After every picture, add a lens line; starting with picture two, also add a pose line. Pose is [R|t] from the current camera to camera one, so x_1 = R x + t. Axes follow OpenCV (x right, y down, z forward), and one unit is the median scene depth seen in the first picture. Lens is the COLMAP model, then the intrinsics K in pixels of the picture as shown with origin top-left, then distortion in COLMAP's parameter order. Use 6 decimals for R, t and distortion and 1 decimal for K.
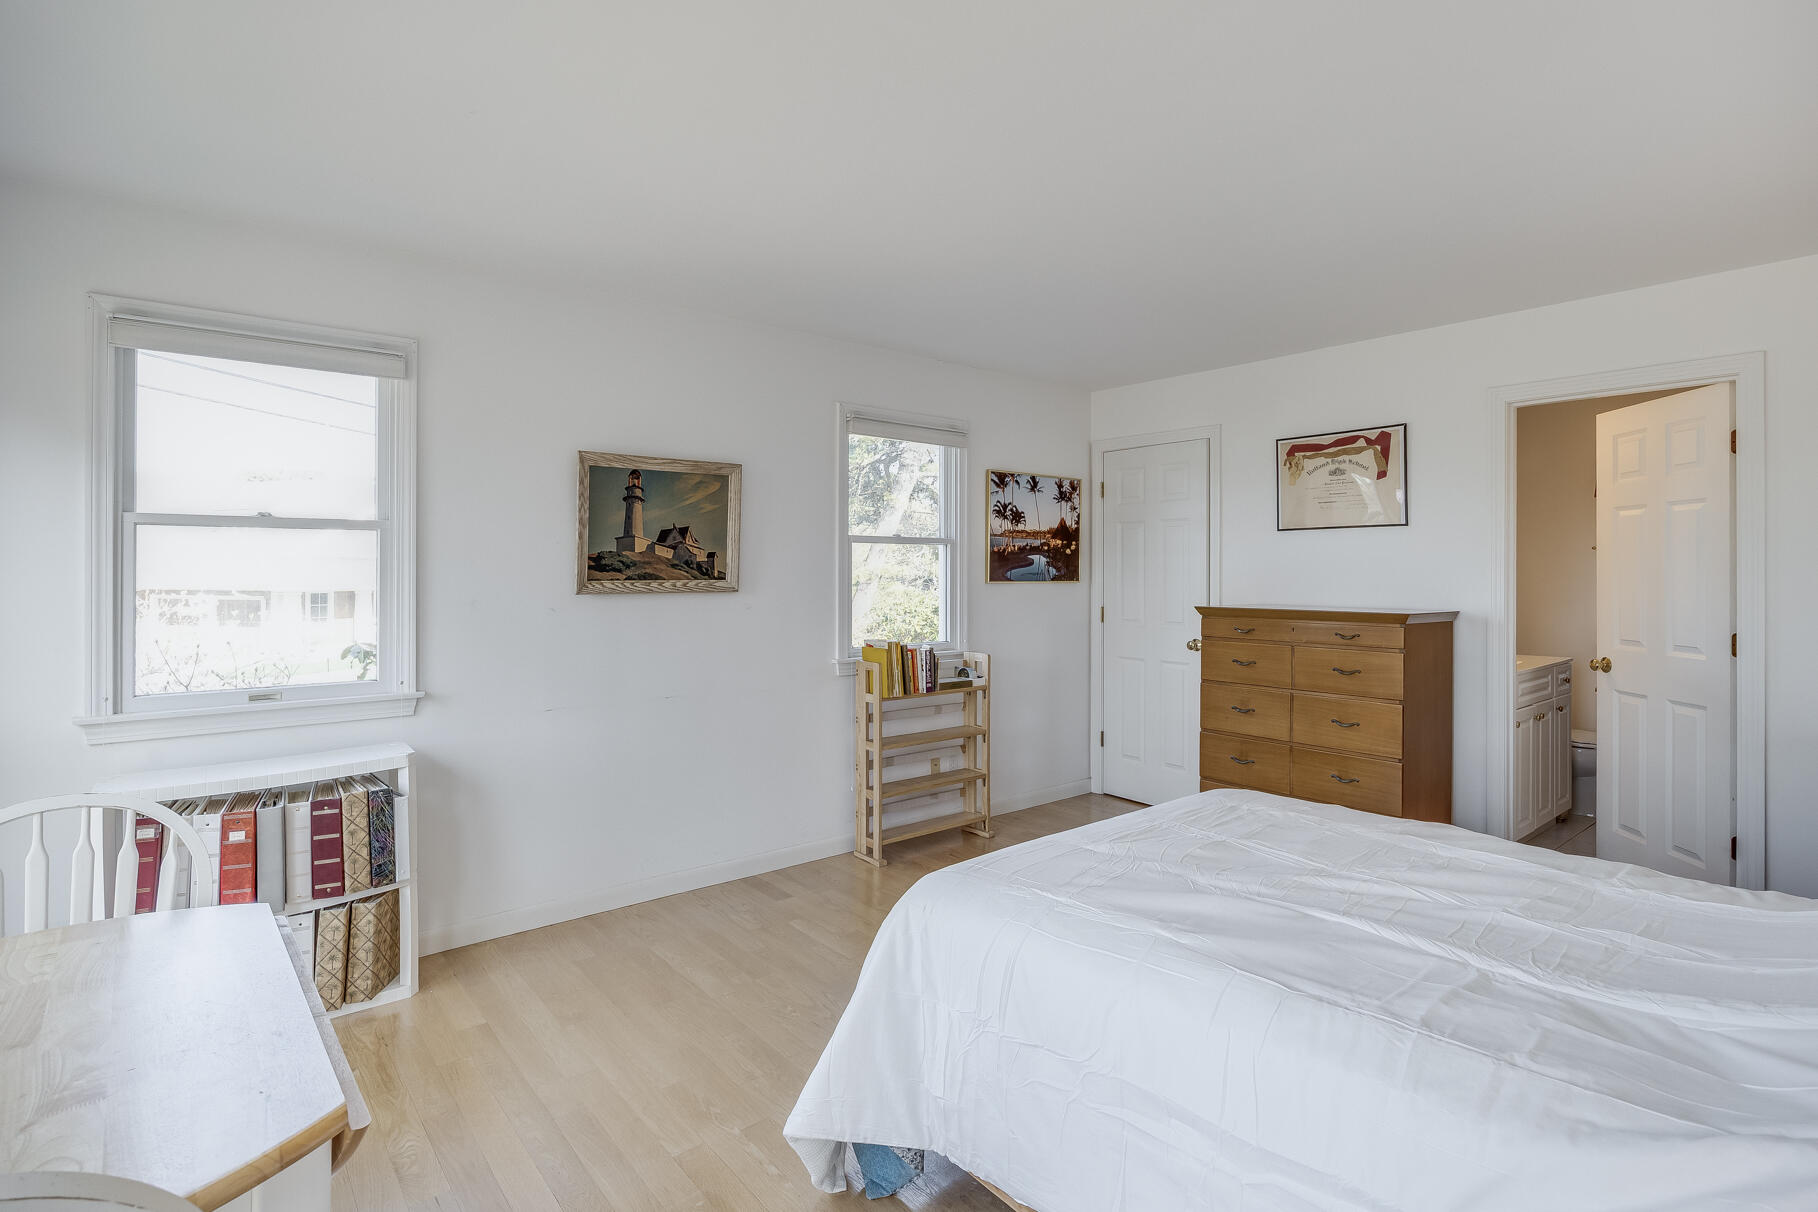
lens RADIAL K [[876.1, 0, 876.4], [0, 876.1, 579.1], [0, 0, 1]] dist [-0.012760, 0.001602]
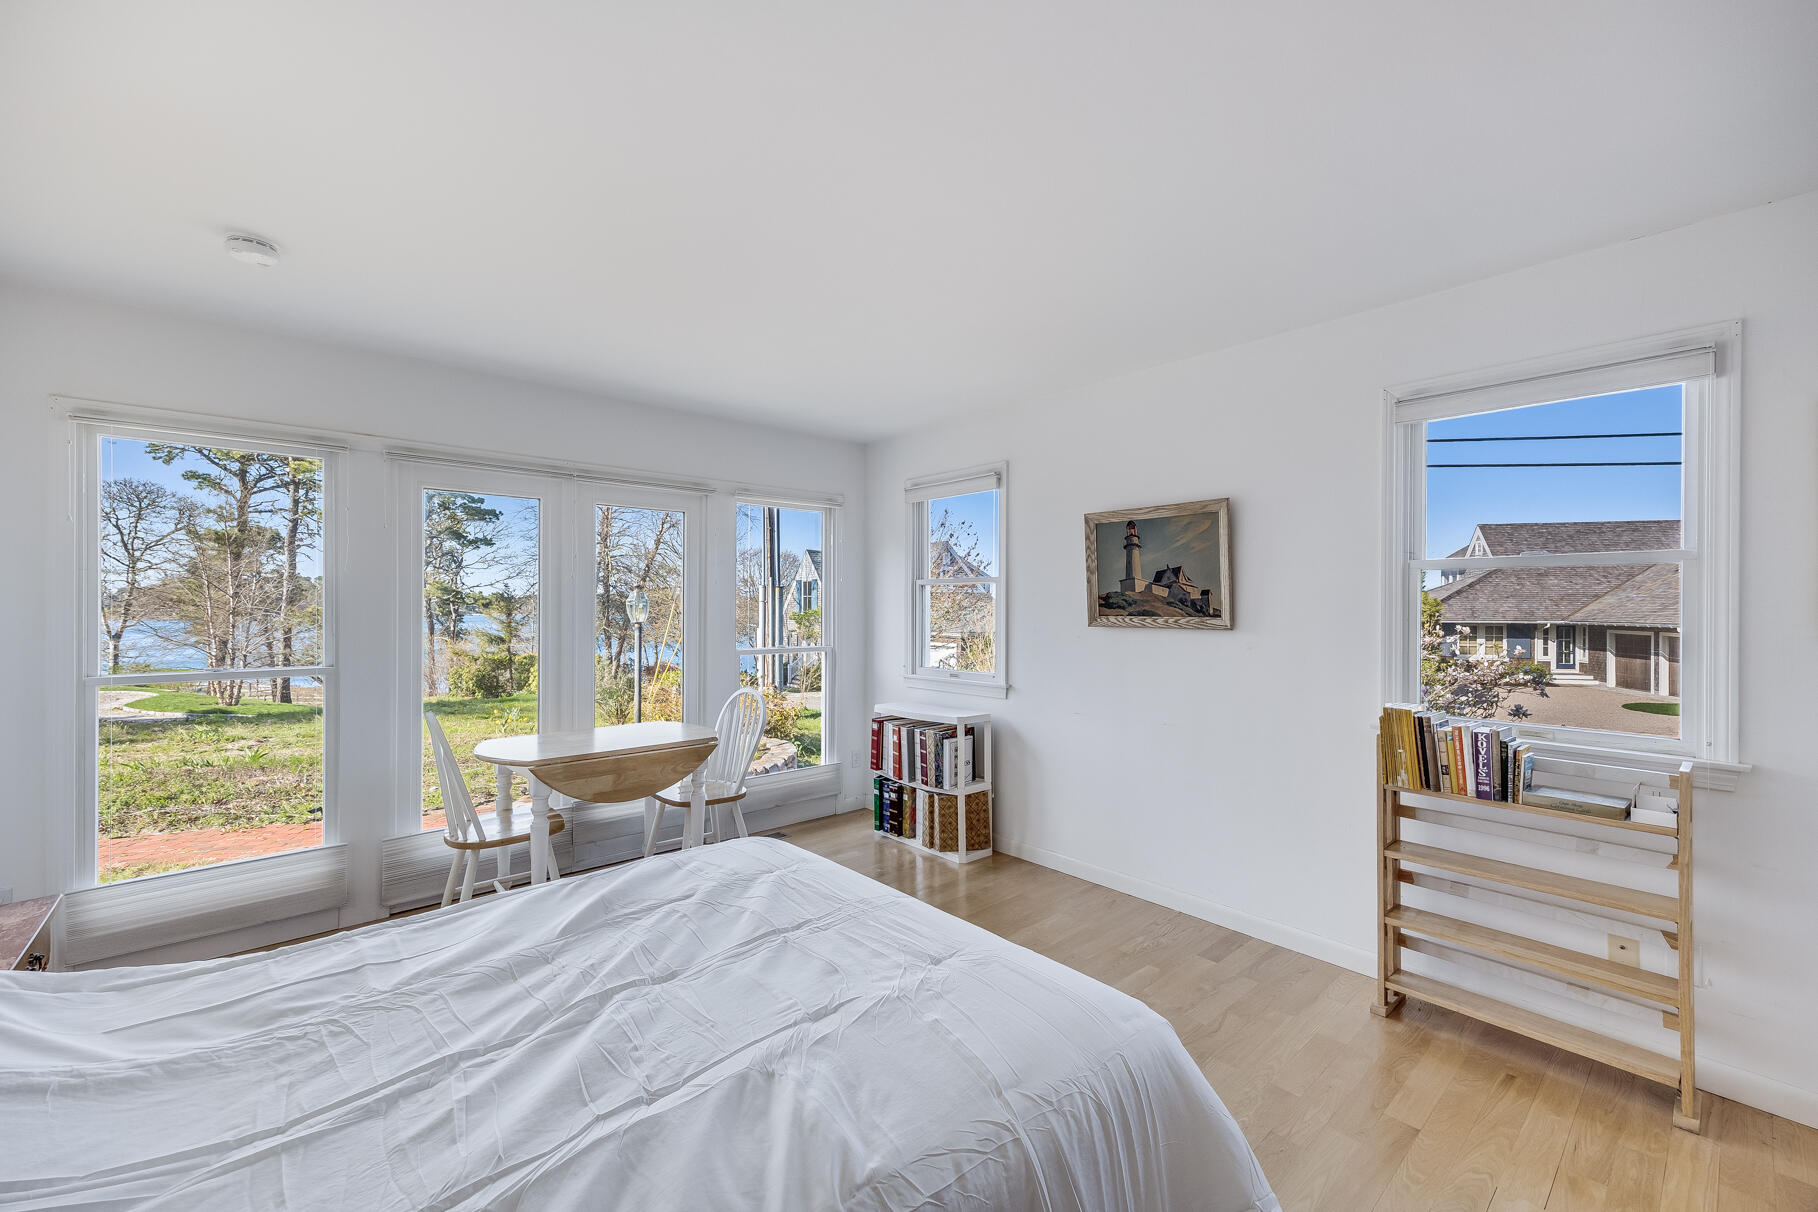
lens RADIAL K [[759.0, 0, 918.6], [0, 759.0, 600.9], [0, 0, 1]] dist [-0.000575, 0.000891]
pose [[0.039087, -0.006794, -0.999213, 0.740772], [-0.009916, 0.999925, -0.007186, -0.009232], [0.999187, 0.010189, 0.039017, 0.697403]]
